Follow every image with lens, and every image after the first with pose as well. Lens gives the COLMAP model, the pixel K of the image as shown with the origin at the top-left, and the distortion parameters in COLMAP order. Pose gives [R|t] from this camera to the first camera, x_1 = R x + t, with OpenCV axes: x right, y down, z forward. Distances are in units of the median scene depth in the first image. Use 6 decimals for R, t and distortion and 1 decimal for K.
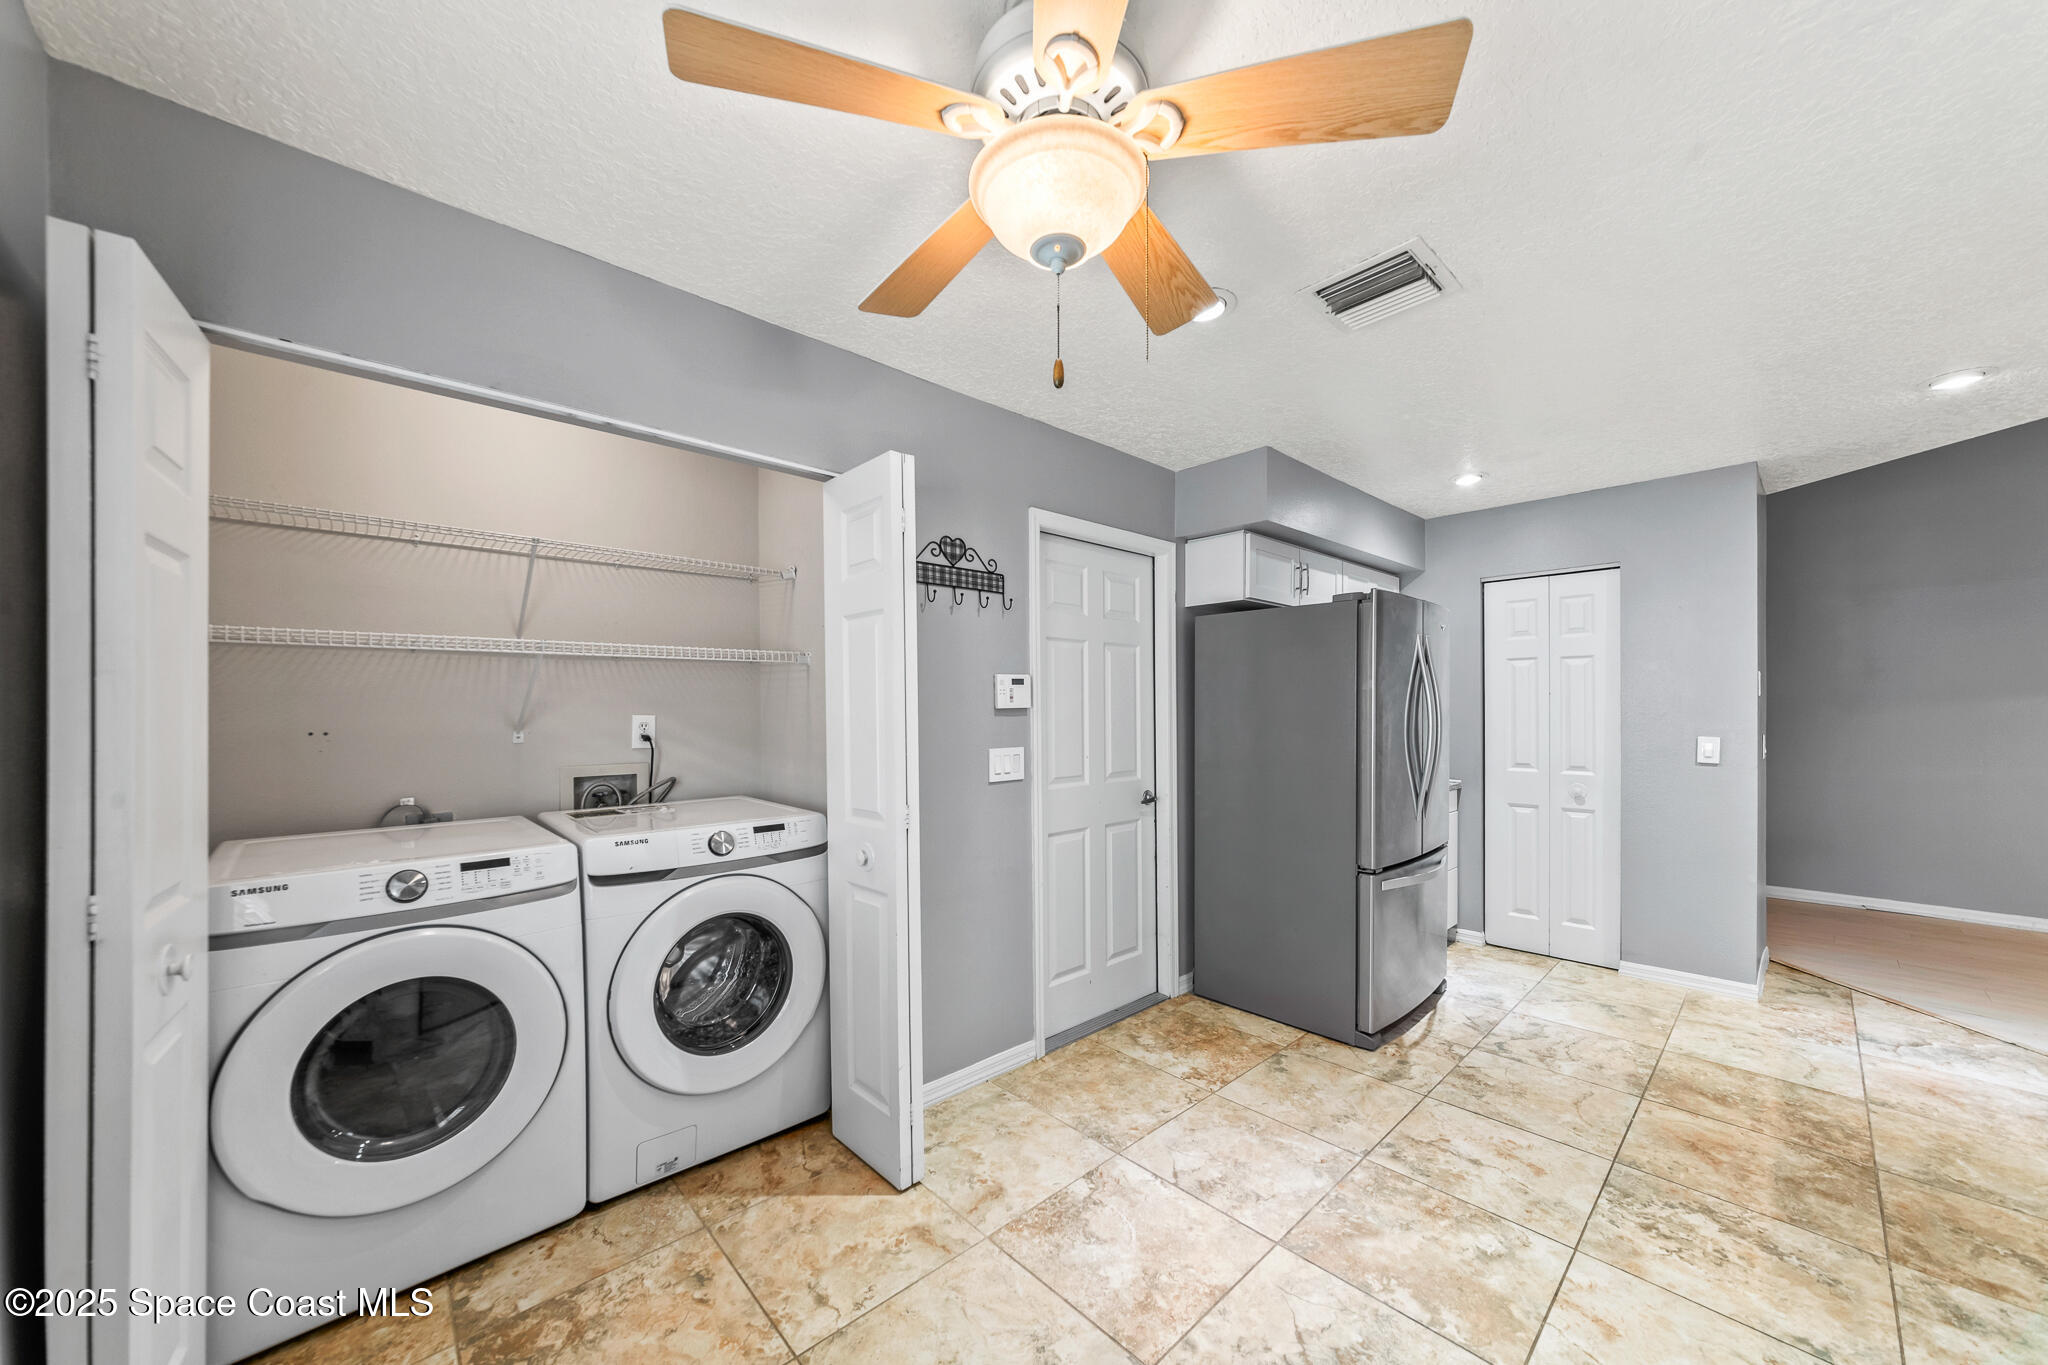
lens RADIAL K [[729.3, 0, 1006.5], [0, 729.3, 724.7], [0, 0, 1]] dist [-0.006761, 0.000551]
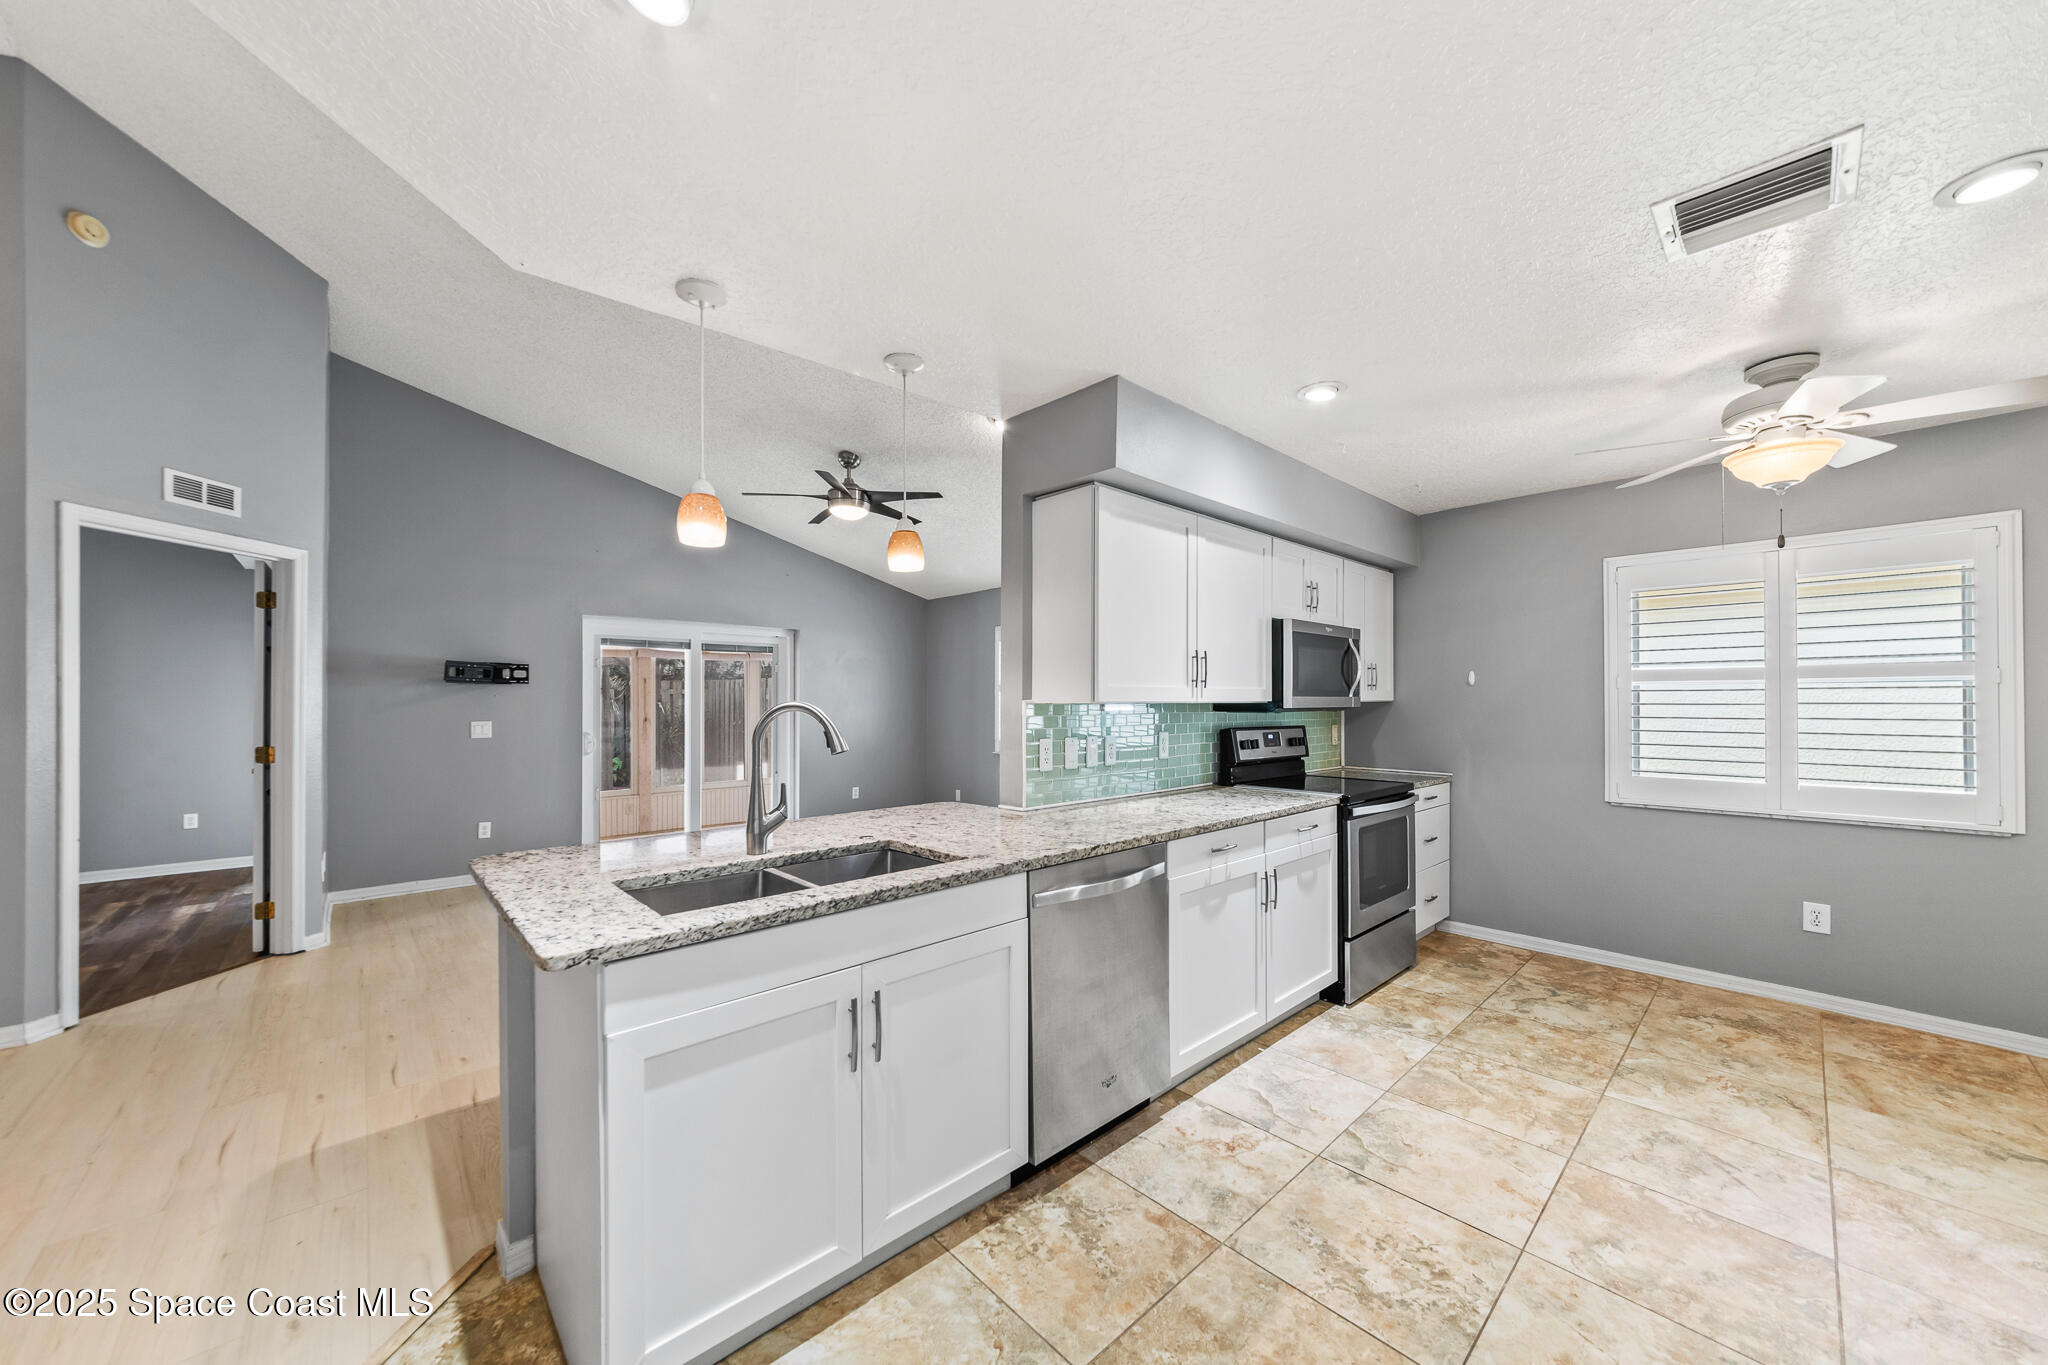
lens RADIAL K [[729.3, 0, 1021.7], [0, 729.3, 693.6], [0, 0, 1]] dist [-0.006761, 0.000551]
pose [[-0.999773, 0.014794, -0.015351, 1.031090], [0.014945, 0.999841, -0.009718, -0.035467], [0.015205, -0.009945, -0.999835, 1.393934]]
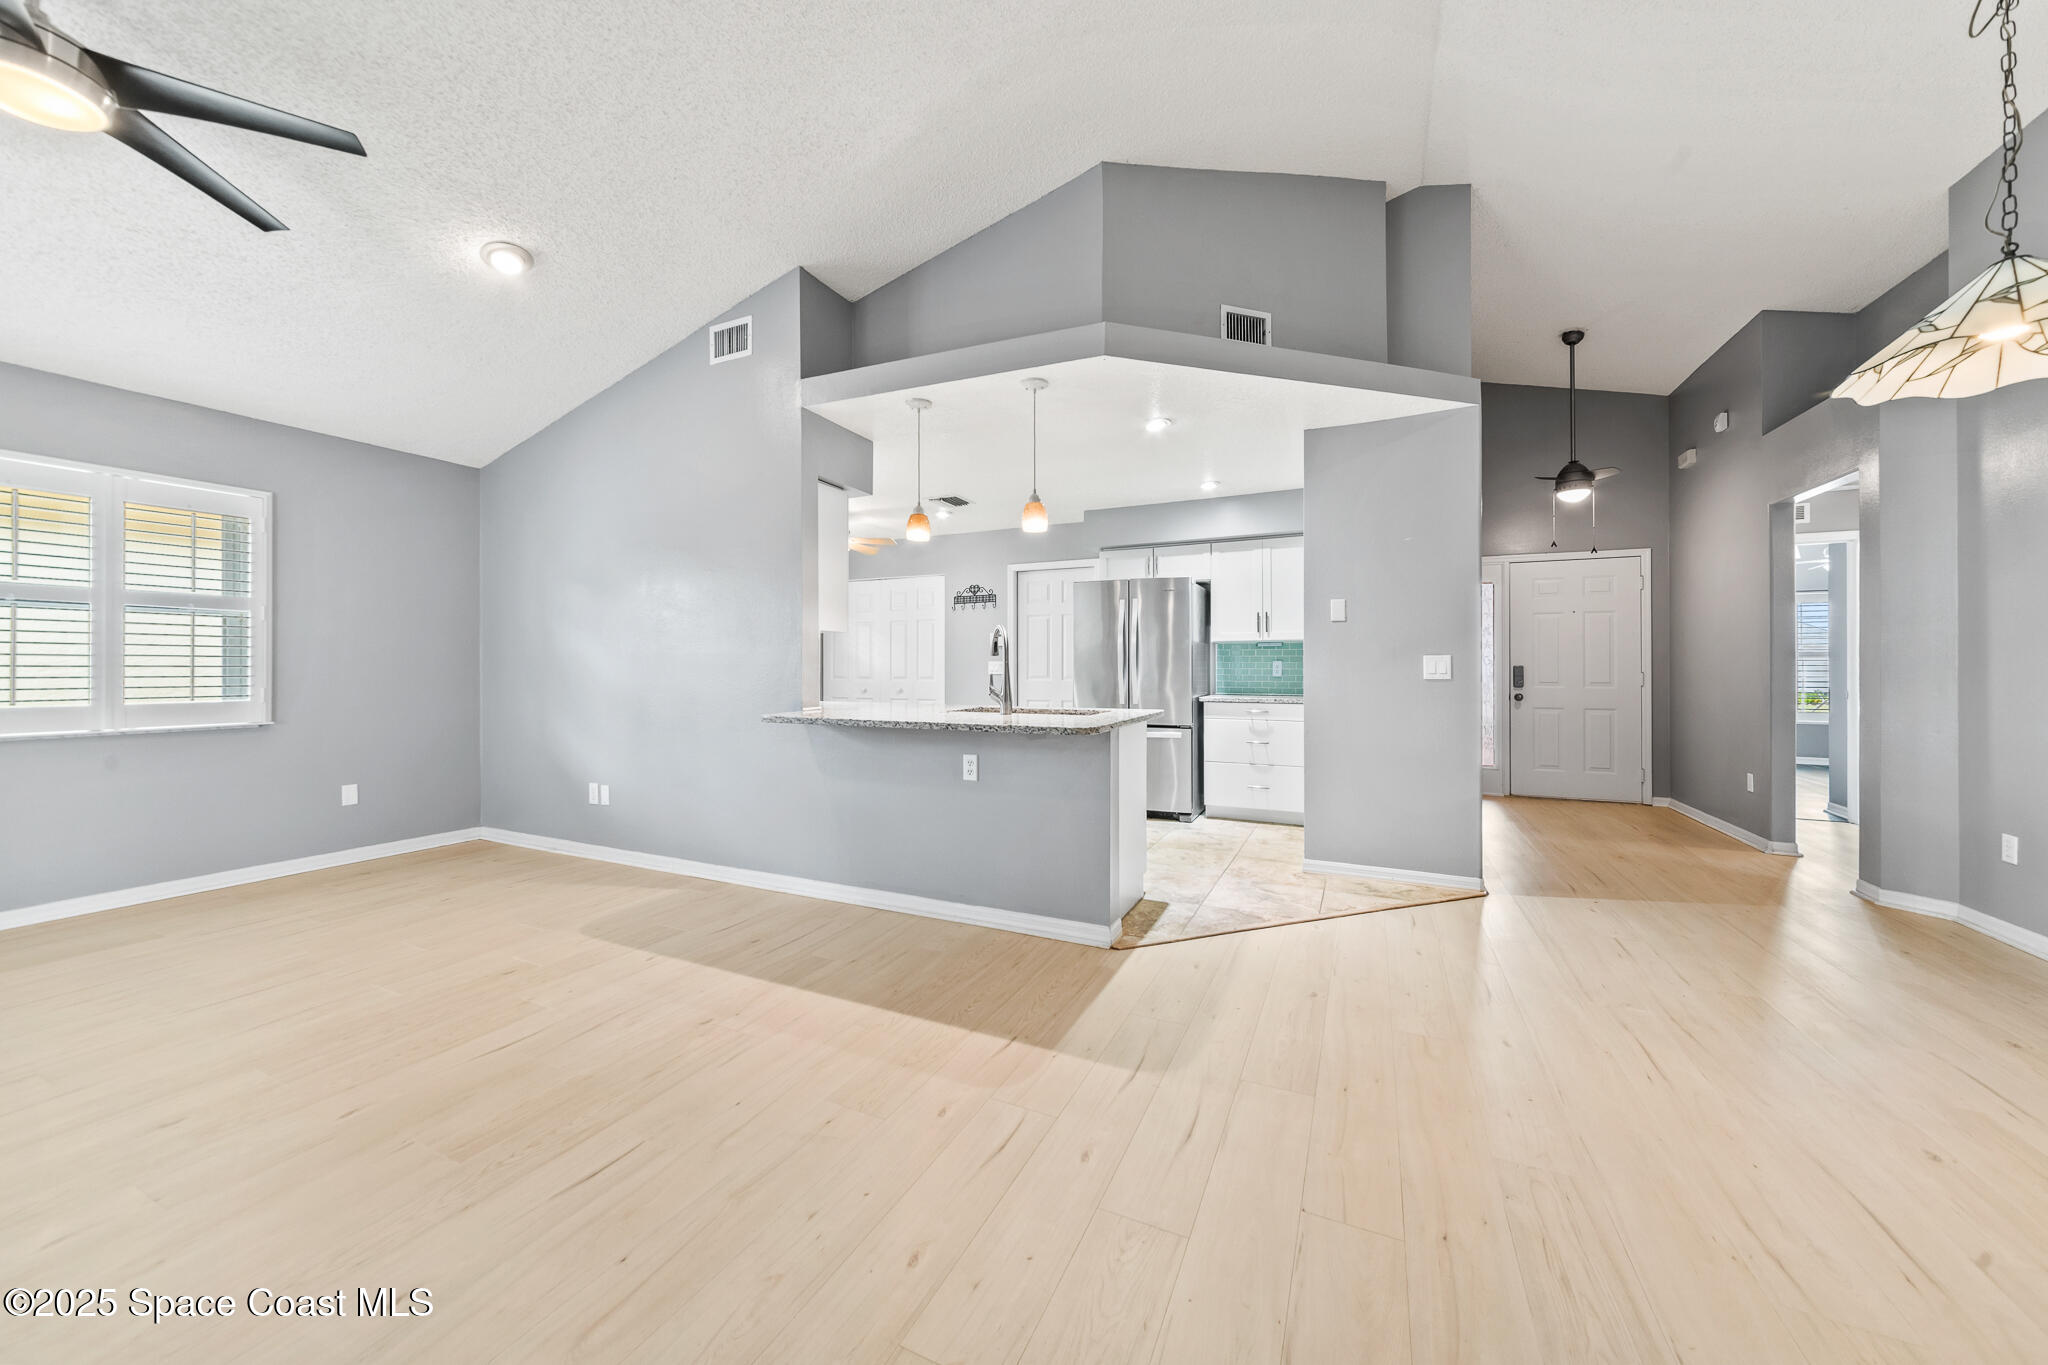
lens RADIAL K [[729.3, 0, 1022.1], [0, 729.3, 667.9], [0, 0, 1]] dist [-0.006761, 0.000551]
pose [[0.390654, 0.011856, -0.920461, 2.567858], [-0.006472, 0.999928, 0.010133, 0.029265], [0.920515, 0.001998, 0.390702, 0.081536]]
